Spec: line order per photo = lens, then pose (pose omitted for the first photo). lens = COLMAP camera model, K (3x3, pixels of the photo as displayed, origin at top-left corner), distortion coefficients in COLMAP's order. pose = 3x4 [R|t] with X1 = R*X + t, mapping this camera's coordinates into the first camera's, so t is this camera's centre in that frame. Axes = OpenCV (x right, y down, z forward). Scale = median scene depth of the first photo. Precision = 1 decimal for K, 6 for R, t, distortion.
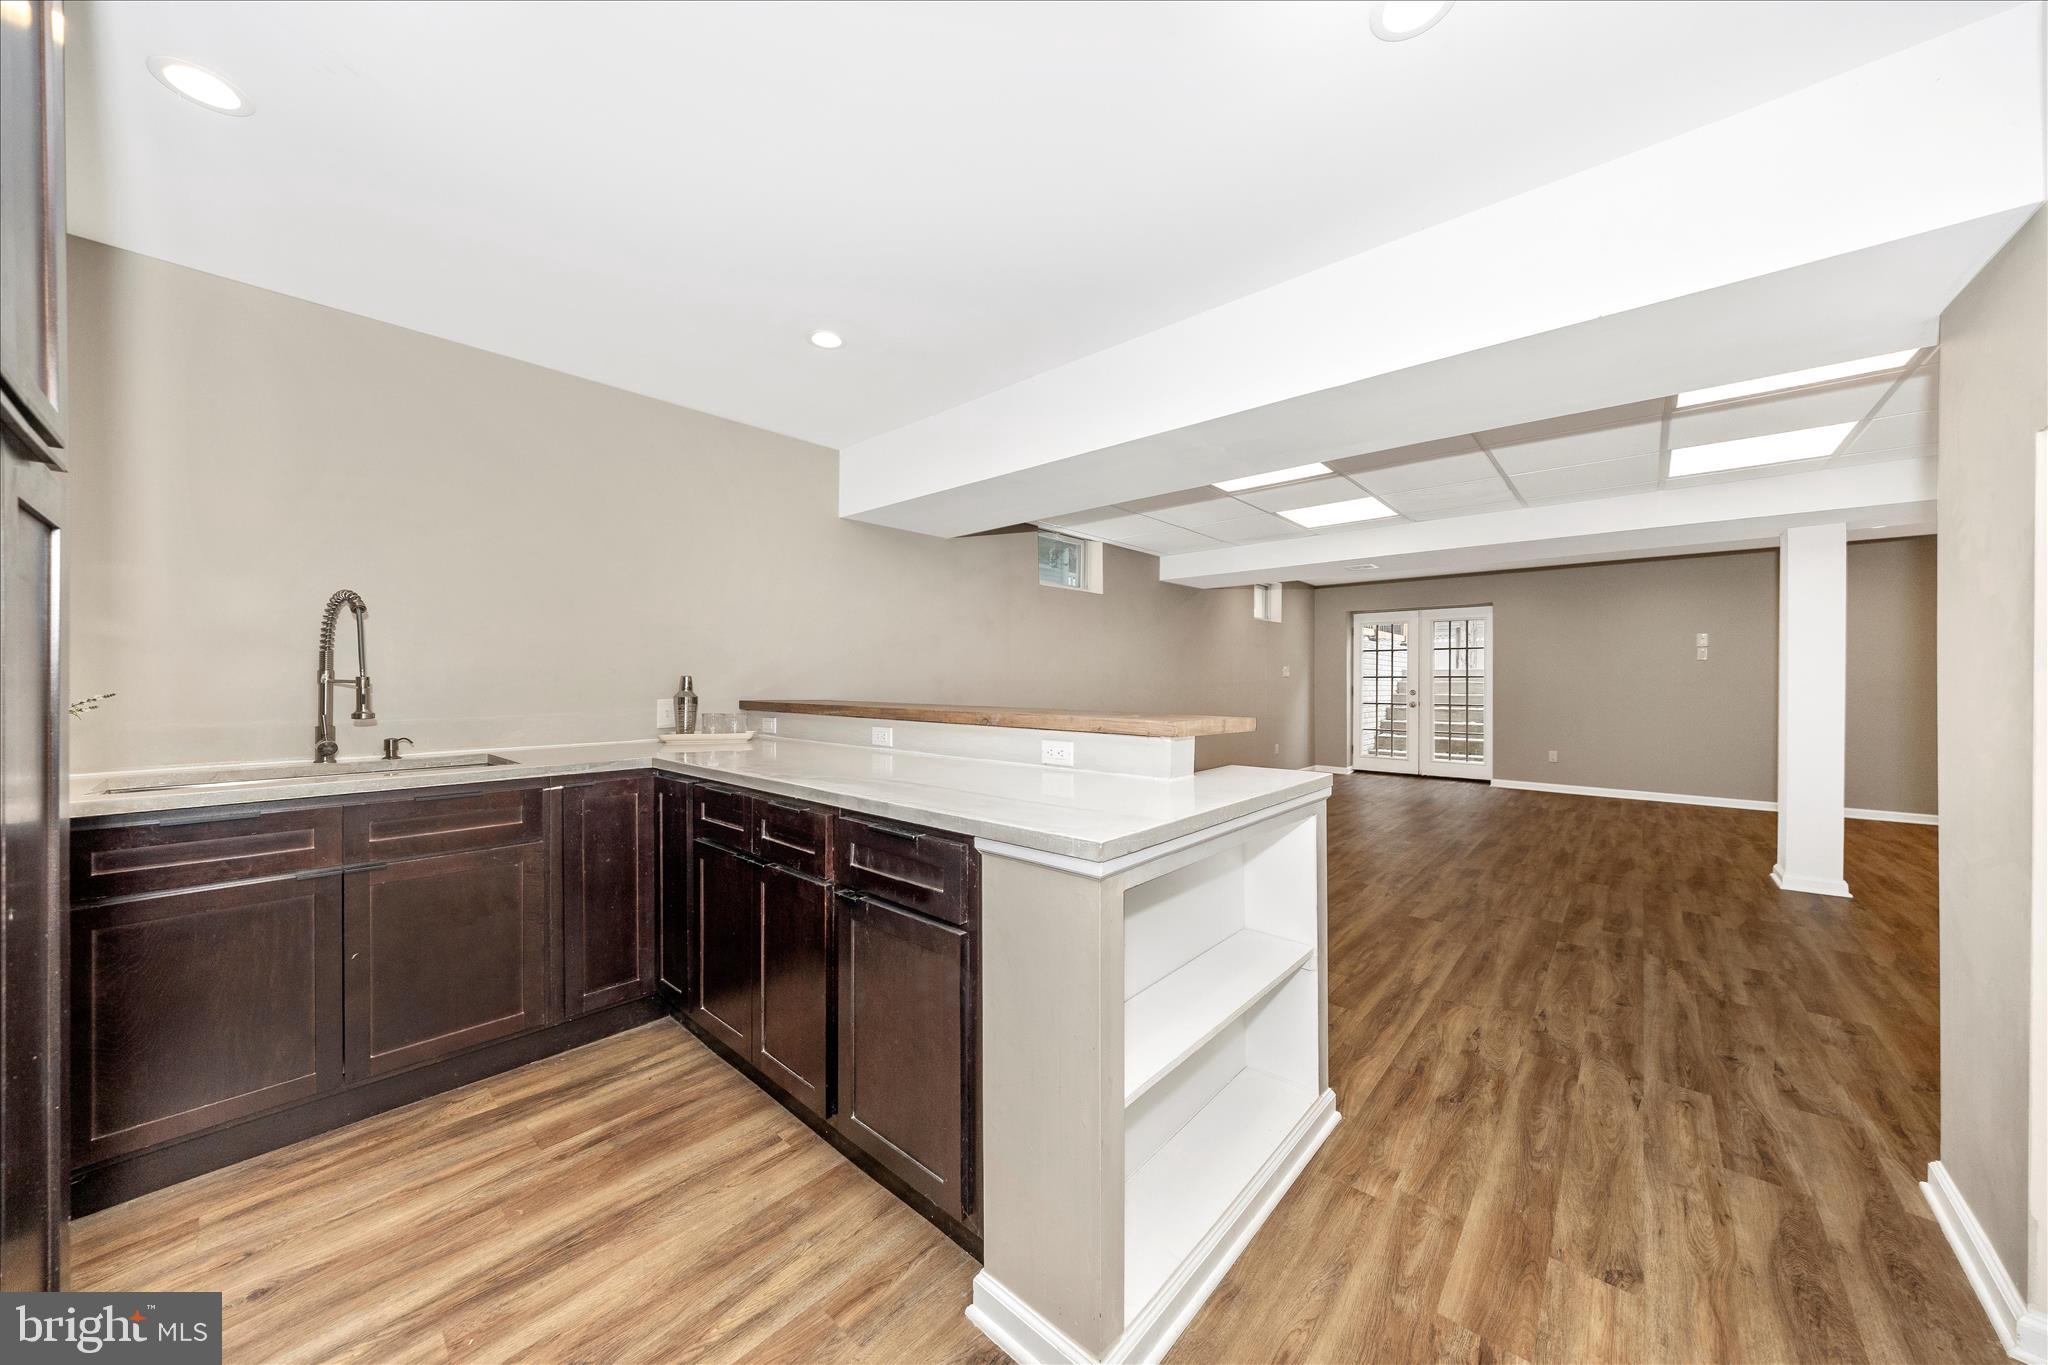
lens RADIAL K [[695.6, 0, 1016.3], [0, 695.6, 686.0], [0, 0, 1]] dist [-0.000448, -0.000457]
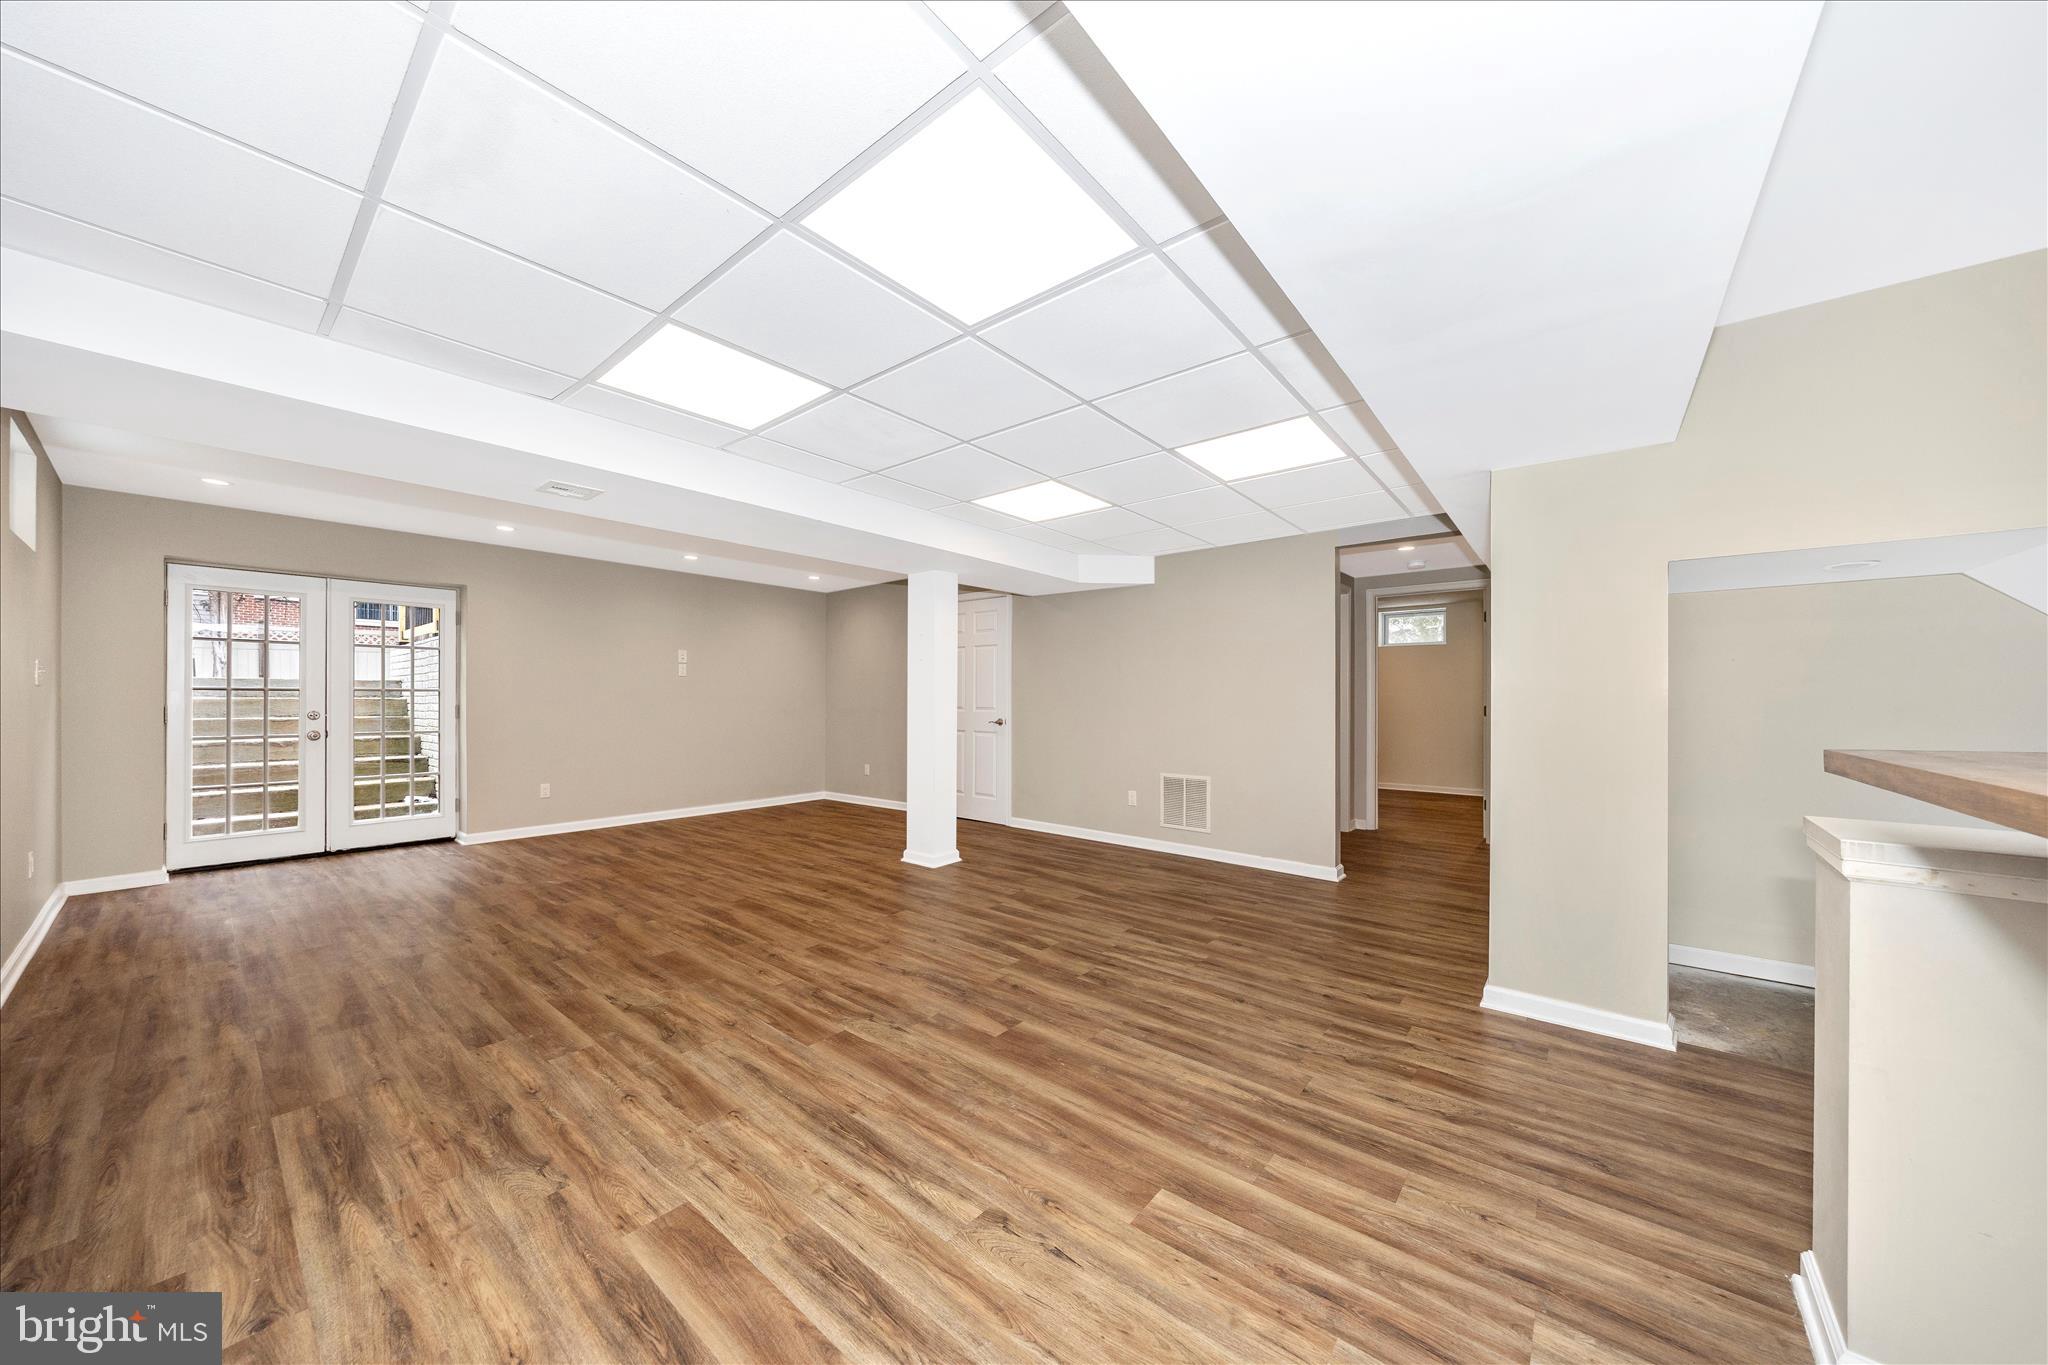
lens RADIAL K [[695.6, 0, 1016.3], [0, 695.6, 686.0], [0, 0, 1]] dist [-0.000448, -0.000457]
pose [[-0.055941, 0.015687, 0.998311, -0.143942], [0.007249, 0.999857, -0.015305, -0.005889], [-0.998408, 0.006381, -0.056047, 1.146223]]
